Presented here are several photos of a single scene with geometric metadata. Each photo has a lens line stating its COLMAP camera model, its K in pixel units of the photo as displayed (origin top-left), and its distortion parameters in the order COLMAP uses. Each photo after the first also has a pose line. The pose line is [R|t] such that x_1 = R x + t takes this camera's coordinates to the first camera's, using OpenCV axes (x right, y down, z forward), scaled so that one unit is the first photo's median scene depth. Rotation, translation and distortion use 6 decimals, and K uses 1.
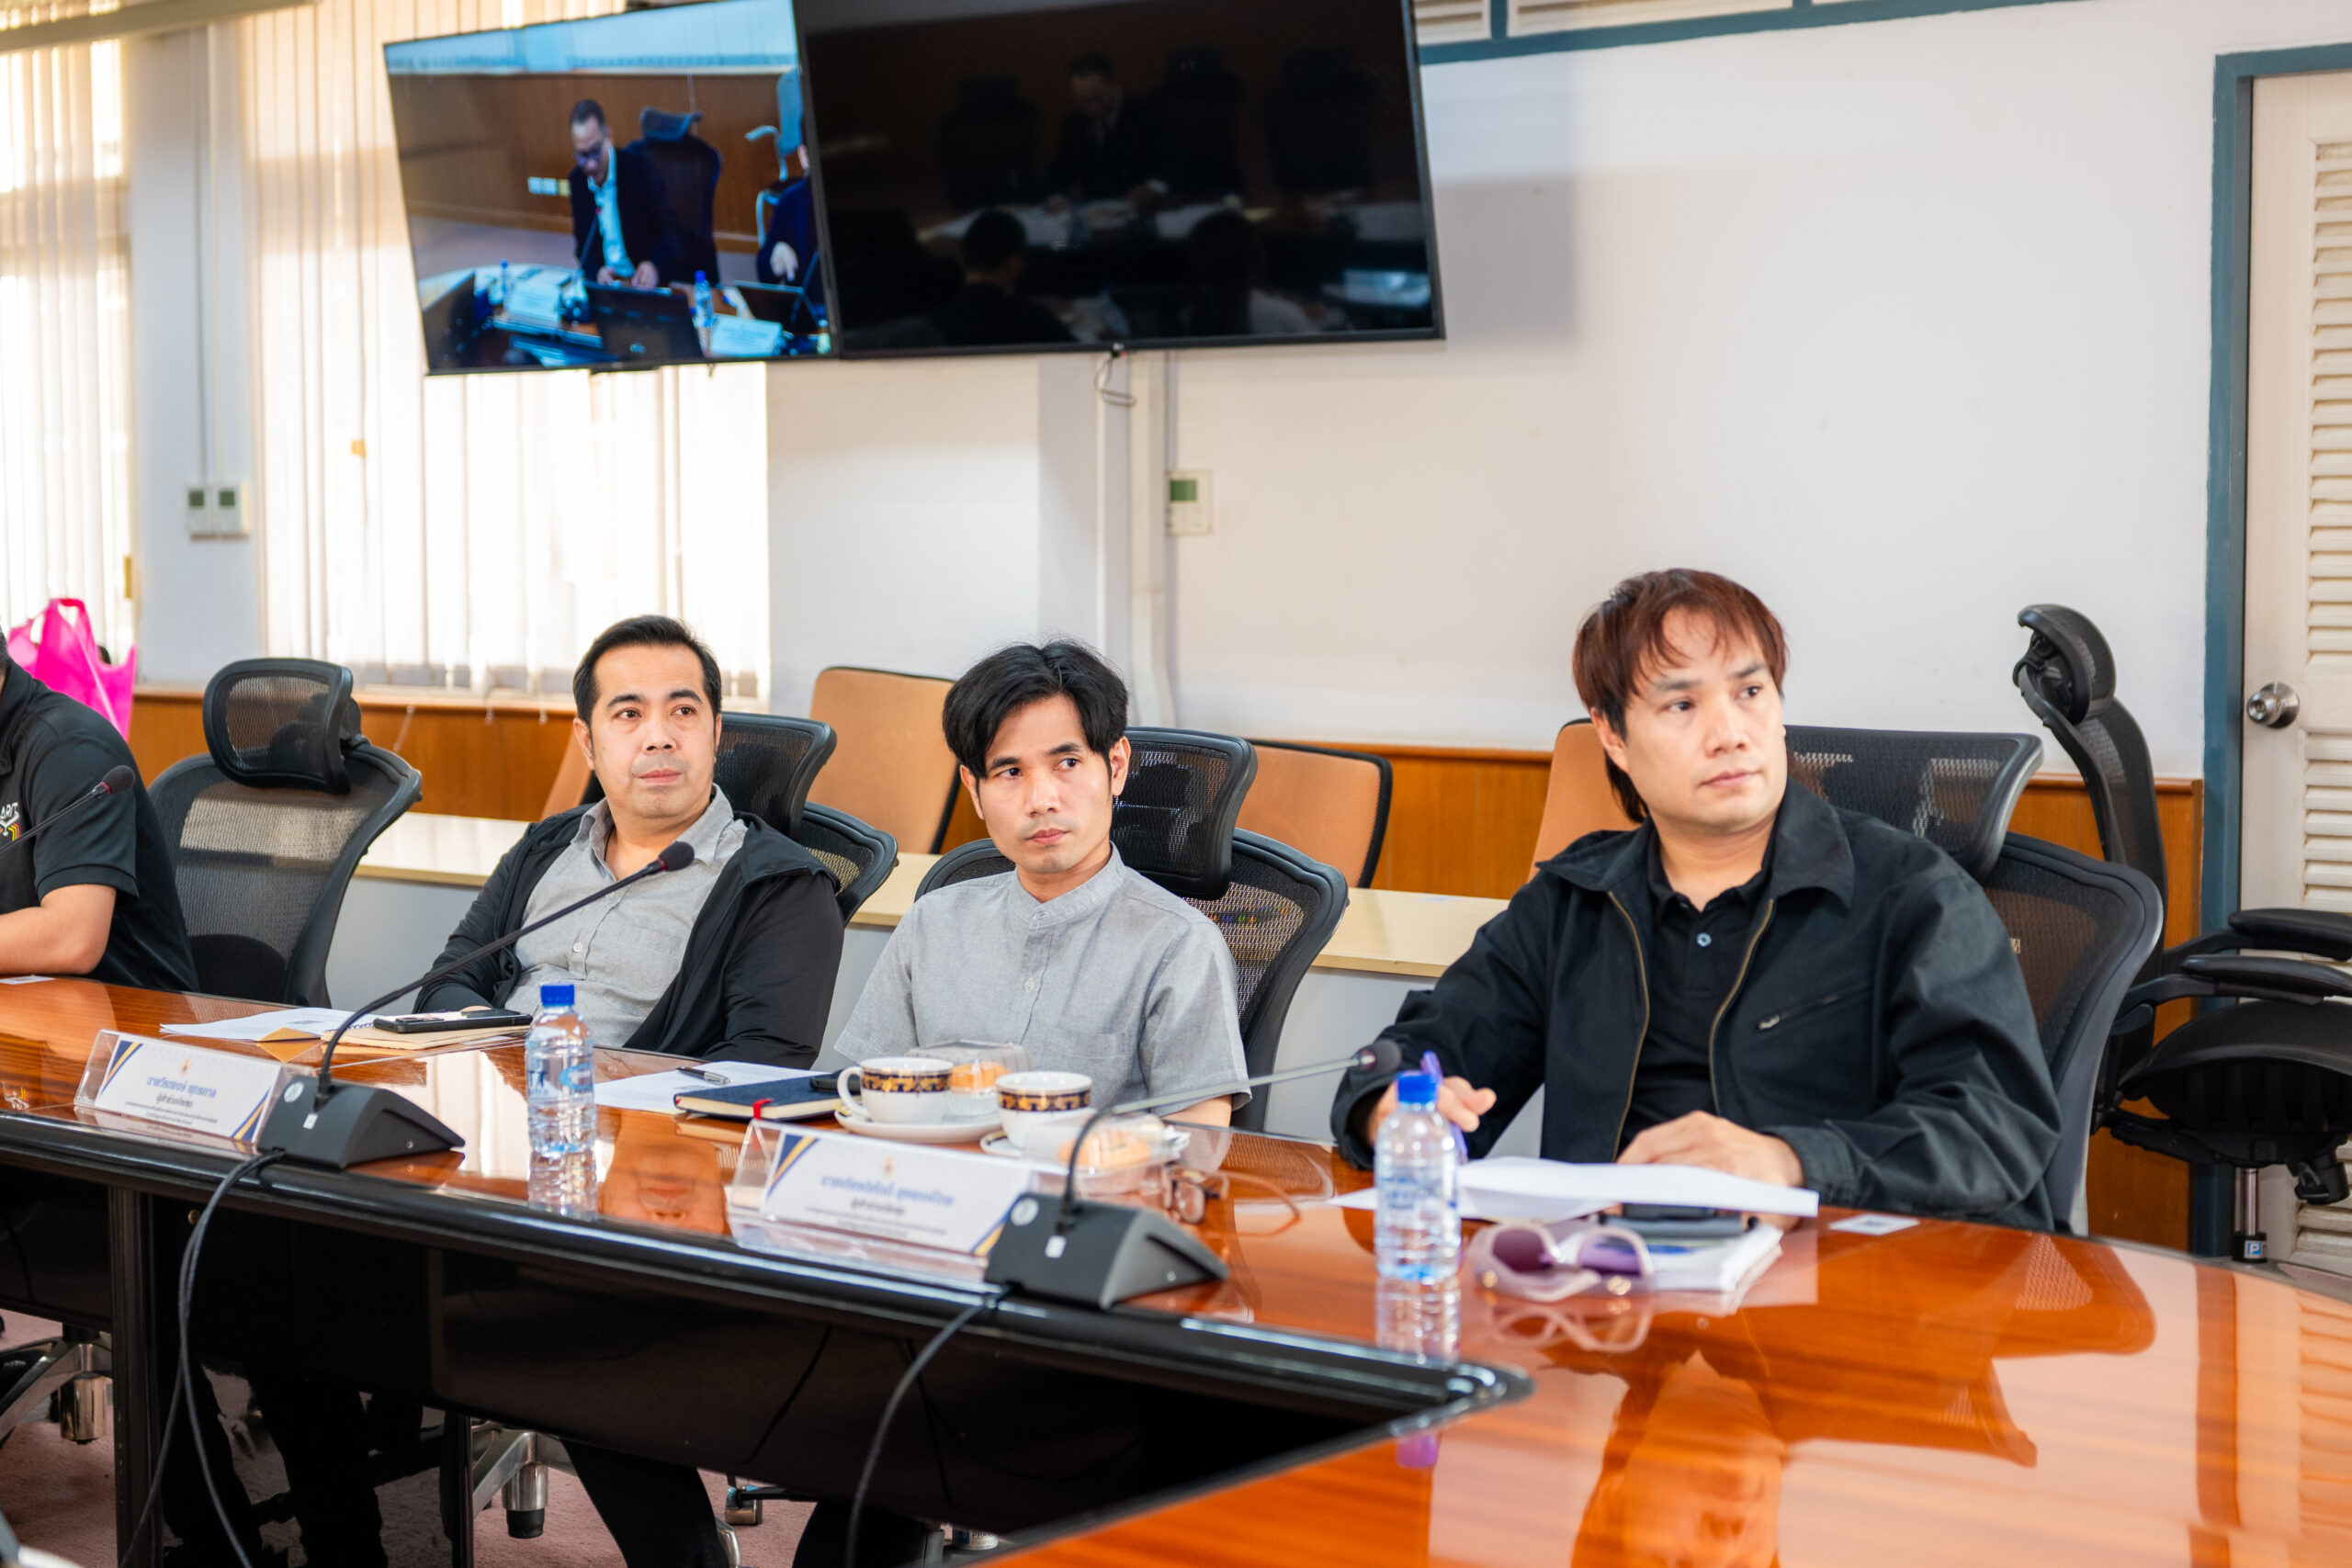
lens RADIAL K [[4159.3, 0, 1176.0], [0, 4159.3, 784.0], [0, 0, 1]] dist [0.048513, 0.174485]
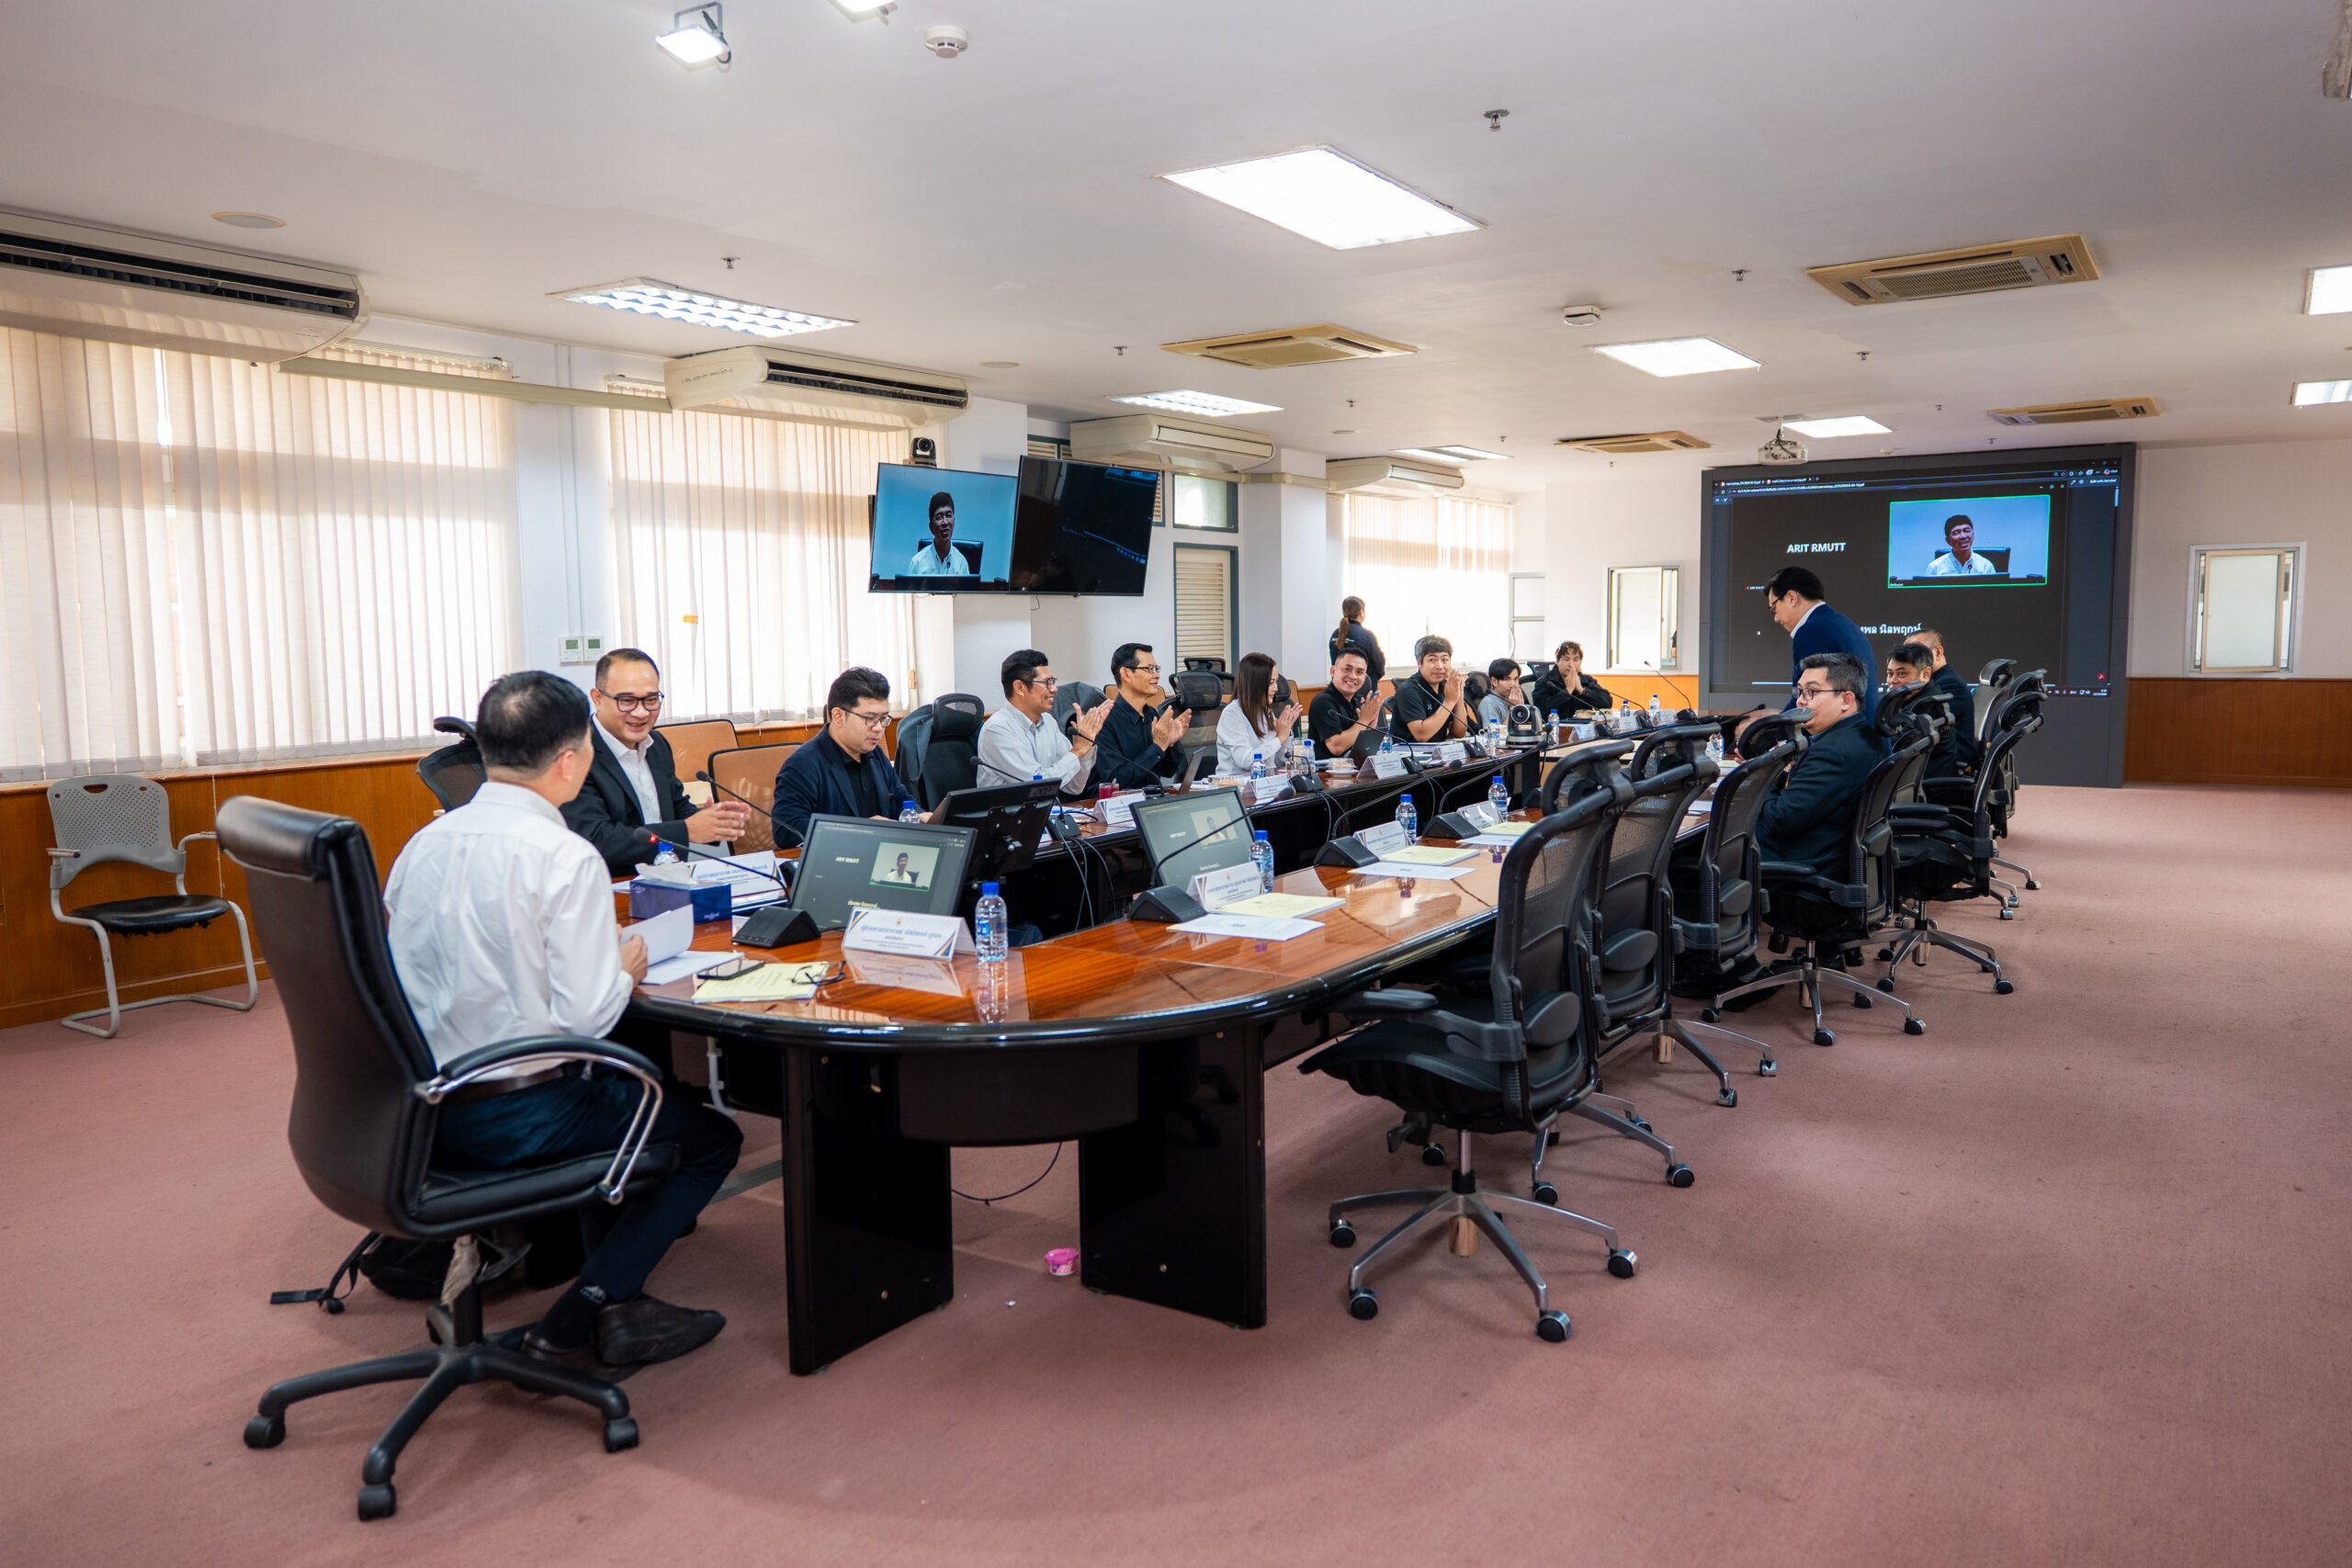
lens RADIAL K [[1669.1, 0, 1176.0], [0, 1669.1, 784.0], [0, 0, 1]] dist [-0.005399, -0.001710]
pose [[-0.147329, -0.082439, 0.985646, -1.127987], [0.088479, 0.991427, 0.096147, -0.057470], [-0.985122, 0.101374, -0.138772, 0.898398]]
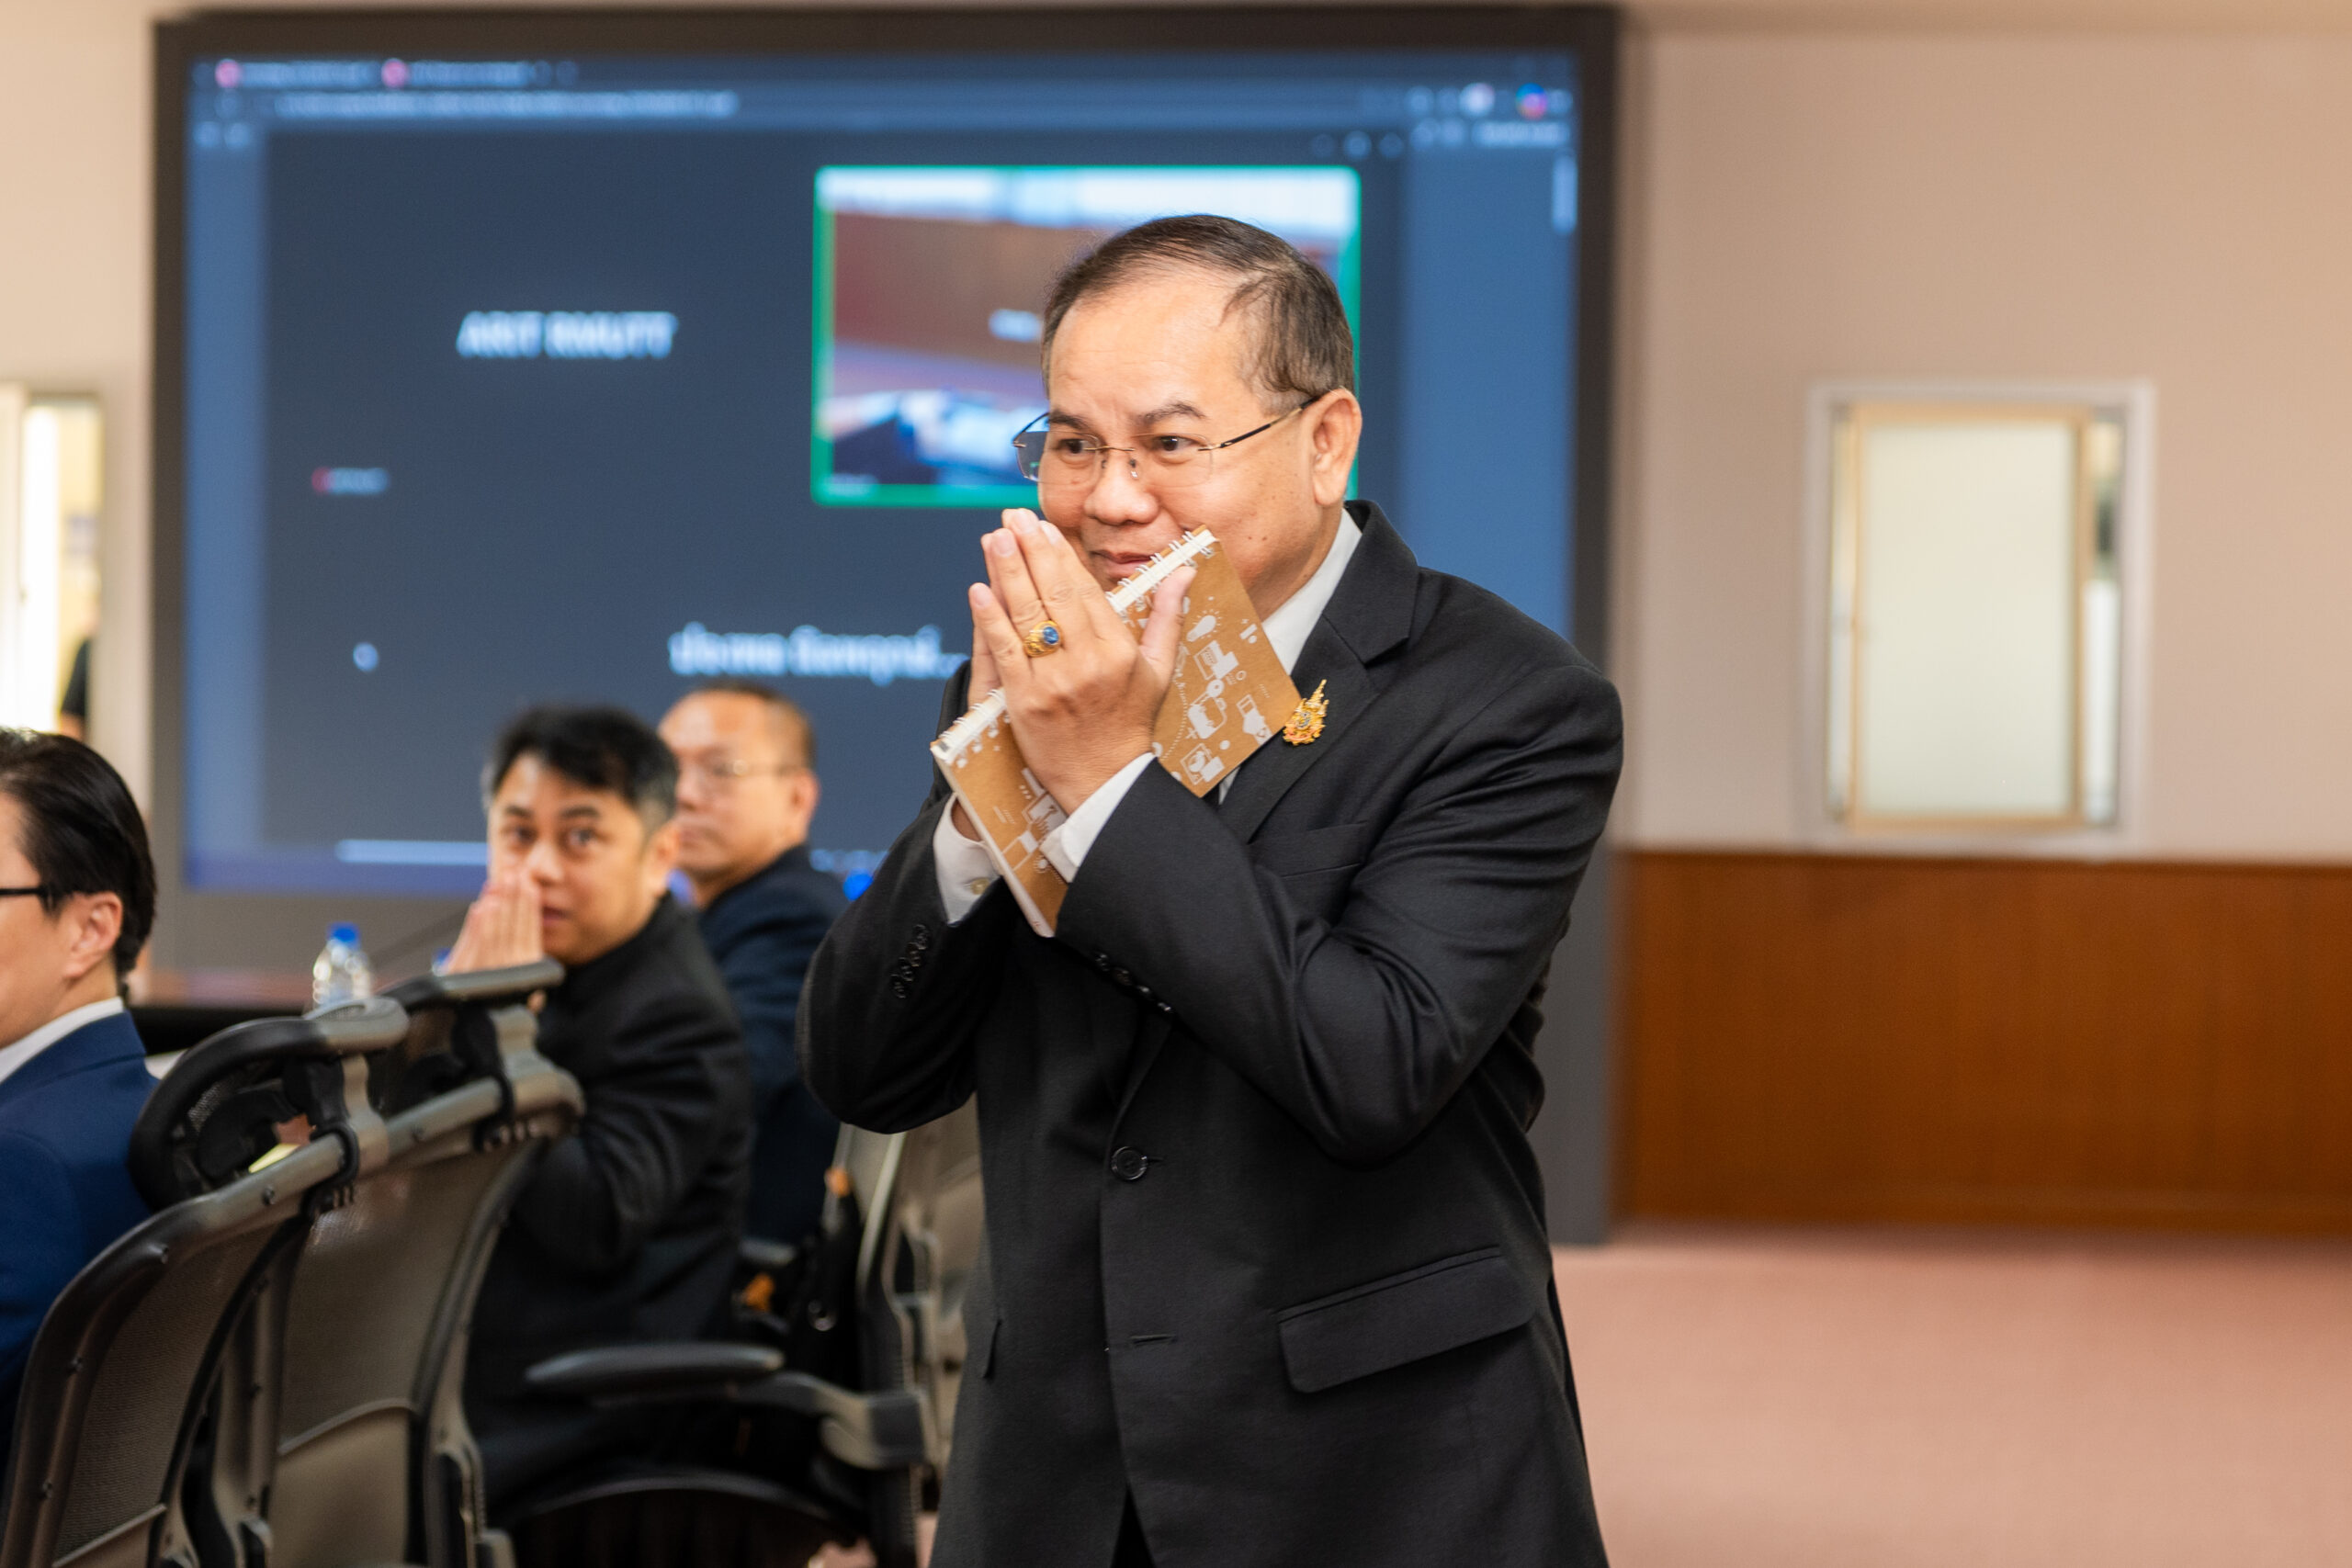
lens RADIAL K [[5651.8, 0, 1176.0], [0, 5651.8, 784.0], [0, 0, 1]] dist [-0.000444, 0.013532]
pose [[-0.534216, -0.023305, 0.845027, -0.972654], [0.051791, 0.996840, 0.060234, -0.044510], [-0.843760, 0.075942, -0.531320, 0.747228]]
